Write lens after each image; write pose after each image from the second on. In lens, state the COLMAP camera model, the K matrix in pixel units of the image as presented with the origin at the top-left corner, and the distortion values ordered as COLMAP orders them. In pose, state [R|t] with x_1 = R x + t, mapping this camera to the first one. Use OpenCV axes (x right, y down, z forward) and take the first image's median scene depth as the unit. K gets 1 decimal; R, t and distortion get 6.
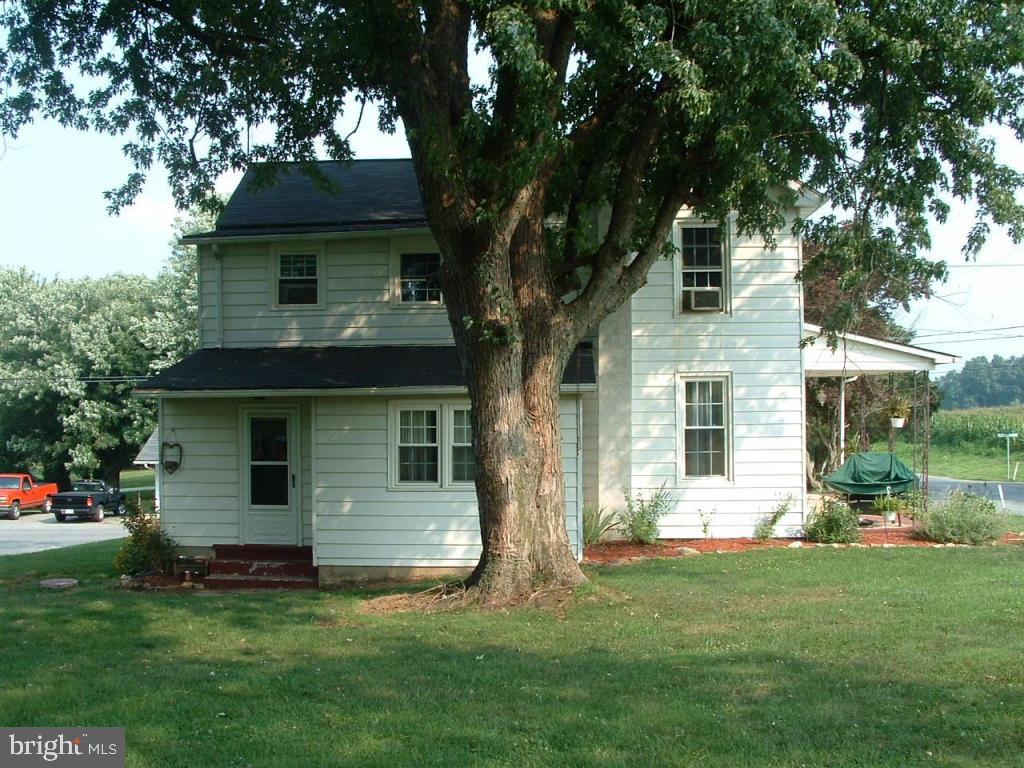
lens RADIAL K [[1228.1, 0, 514.6], [0, 1228.1, 387.7], [0, 0, 1]] dist [-0.234159, 0.000000]
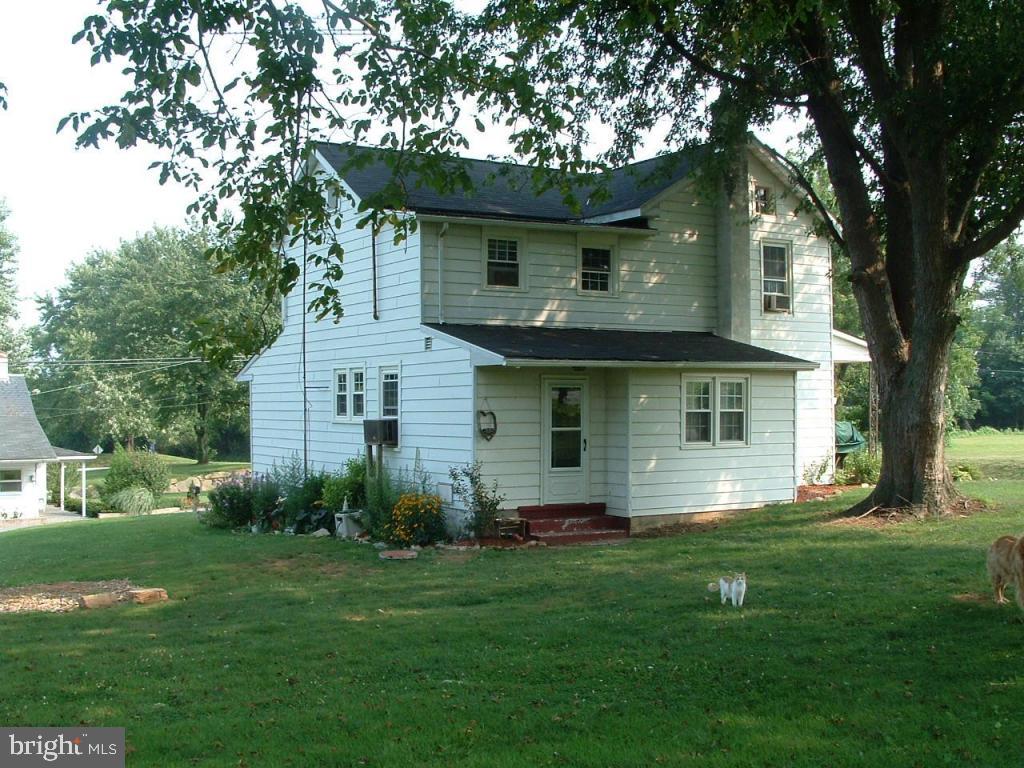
lens RADIAL K [[1228.1, 0, 512.7], [0, 1228.1, 385.5], [0, 0, 1]] dist [-0.234159, 0.000000]
pose [[0.823039, 0.015103, 0.567784, -0.819068], [-0.008231, 0.999859, -0.014664, 0.036997], [-0.567925, 0.007396, 0.823047, 0.107334]]
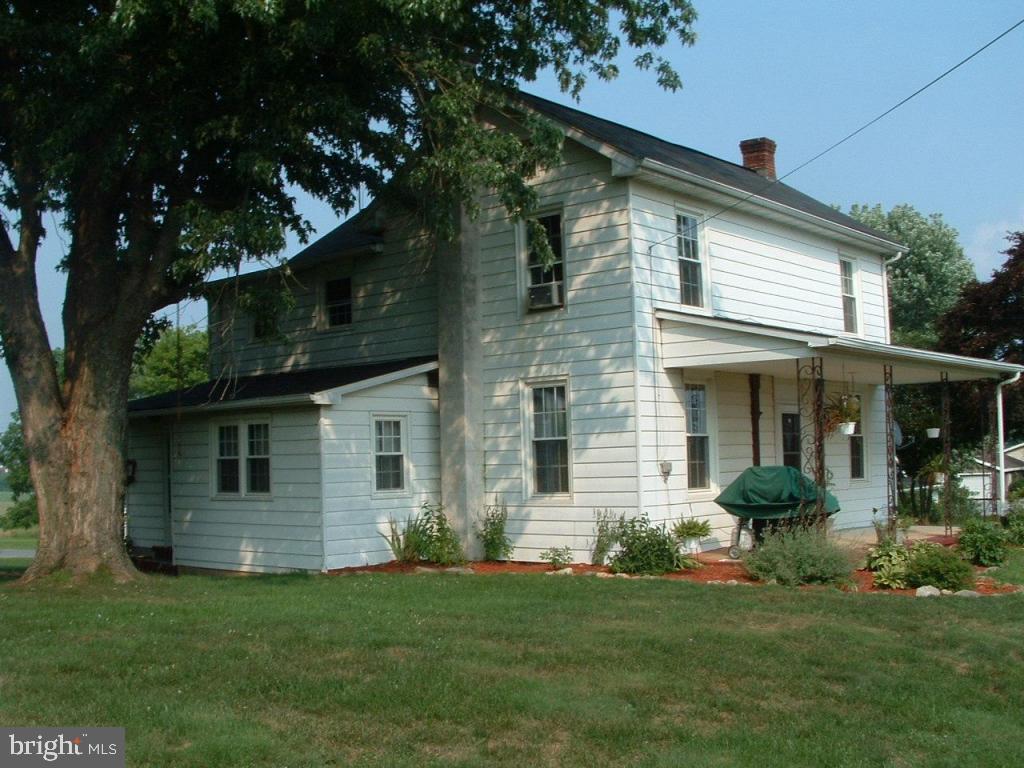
lens RADIAL K [[1228.1, 0, 510.5], [0, 1228.1, 386.1], [0, 0, 1]] dist [-0.234159, 0.000000]
pose [[0.782074, -0.051009, -0.621095, 0.711282], [0.027107, 0.998486, -0.047871, 0.037244], [0.622596, 0.020602, 0.782272, 0.283435]]
